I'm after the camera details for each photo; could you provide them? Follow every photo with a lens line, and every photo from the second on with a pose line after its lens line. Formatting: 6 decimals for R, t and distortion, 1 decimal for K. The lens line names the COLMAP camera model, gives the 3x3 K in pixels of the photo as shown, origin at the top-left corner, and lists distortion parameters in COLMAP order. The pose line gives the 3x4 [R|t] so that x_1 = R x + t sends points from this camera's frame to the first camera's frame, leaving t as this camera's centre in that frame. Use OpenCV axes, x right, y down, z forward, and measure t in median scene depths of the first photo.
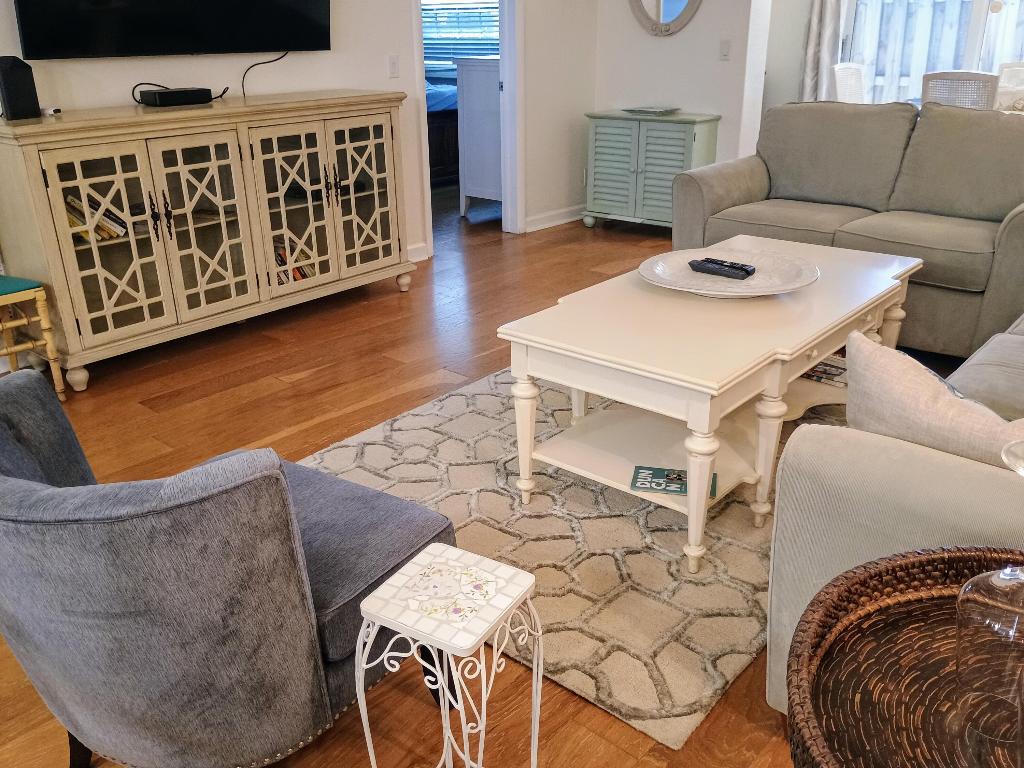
lens RADIAL K [[884.5, 0, 518.8], [0, 884.5, 383.9], [0, 0, 1]] dist [0.059014, -0.064185]
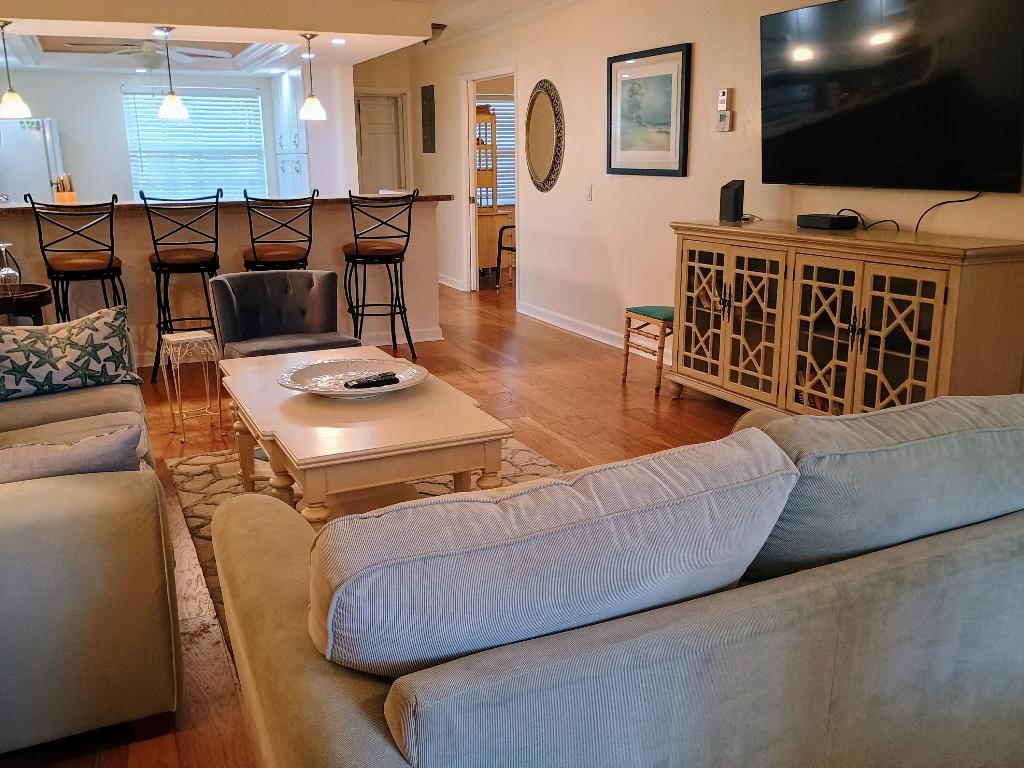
lens RADIAL K [[884.5, 0, 517.6], [0, 884.5, 382.4], [0, 0, 1]] dist [0.059014, -0.064185]
pose [[-0.397333, 0.221196, -0.890617, 0.917673], [-0.360571, 0.854829, 0.373170, -0.471728], [0.843869, 0.469403, -0.259896, 1.157872]]
